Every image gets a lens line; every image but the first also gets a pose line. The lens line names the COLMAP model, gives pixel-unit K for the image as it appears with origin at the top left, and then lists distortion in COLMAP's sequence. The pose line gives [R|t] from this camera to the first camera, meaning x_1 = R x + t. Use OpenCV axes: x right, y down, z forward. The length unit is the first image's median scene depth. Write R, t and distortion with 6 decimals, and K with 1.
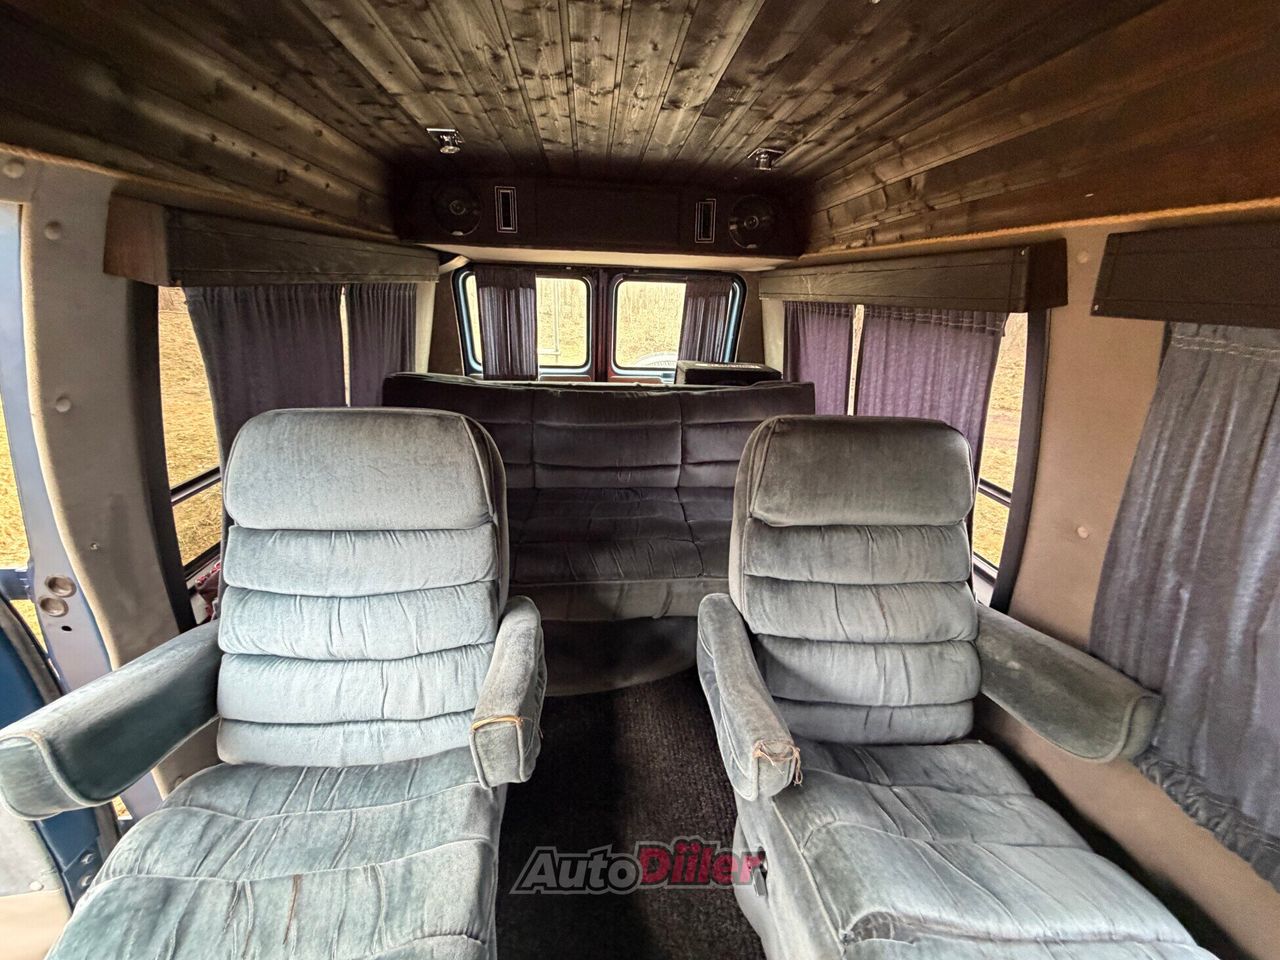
lens RADIAL K [[506.5, 0, 634.5], [0, 506.5, 478.6], [0, 0, 1]] dist [0.000875, -0.000091]
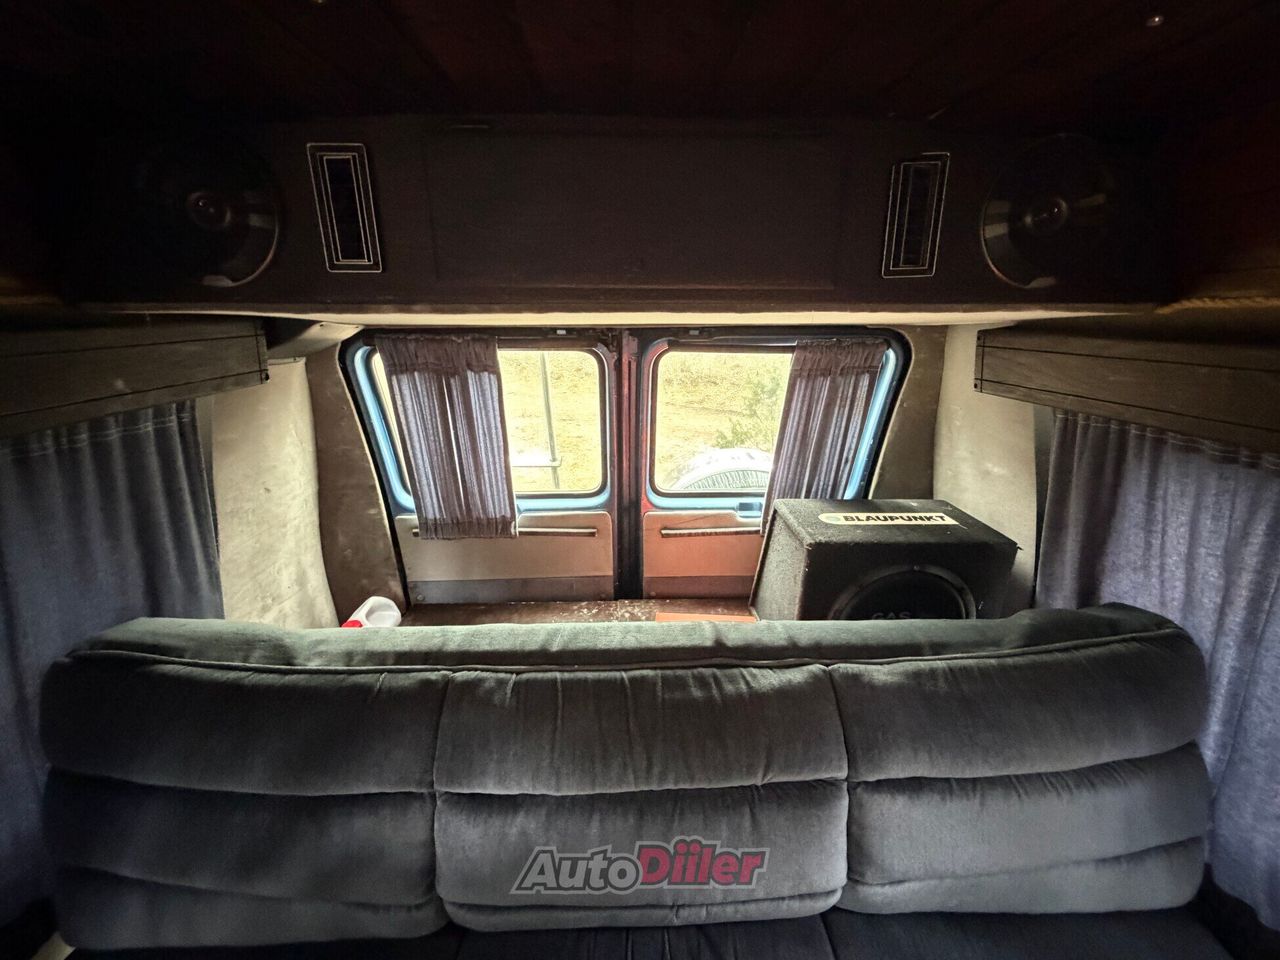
lens RADIAL K [[506.5, 0, 634.5], [0, 506.5, 478.6], [0, 0, 1]] dist [0.000875, -0.000091]
pose [[0.997729, -0.014050, -0.065869, -0.054938], [0.011309, 0.999061, -0.041812, -0.542585], [0.066395, 0.040972, 0.996952, 1.111341]]
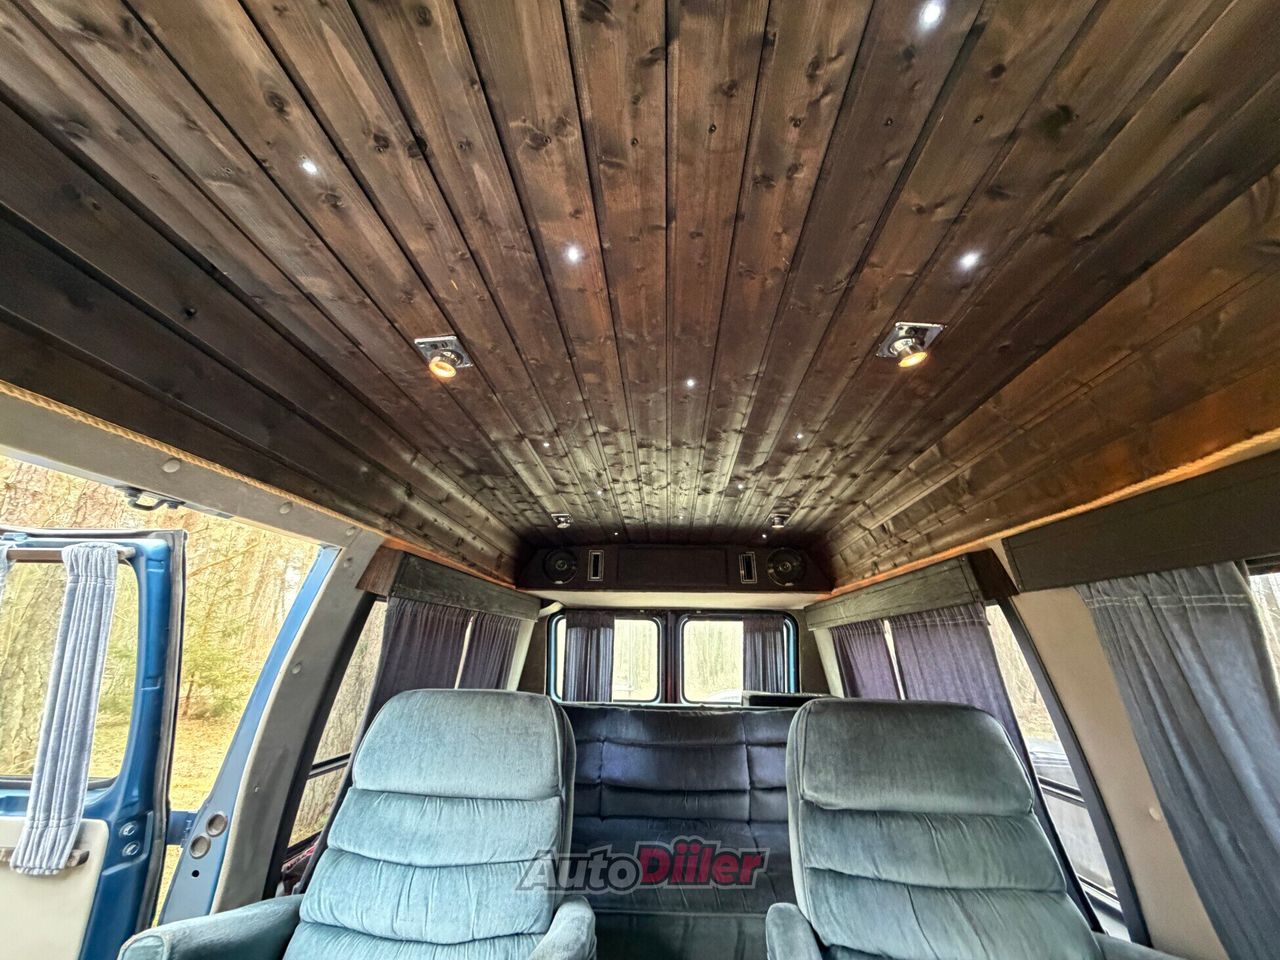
lens RADIAL K [[506.5, 0, 634.5], [0, 506.5, 478.6], [0, 0, 1]] dist [0.000875, -0.000091]
pose [[0.989280, -0.062034, -0.132203, 0.068666], [-0.037202, 0.768367, -0.638927, 0.250812], [0.141216, 0.636996, 0.757822, -0.257948]]
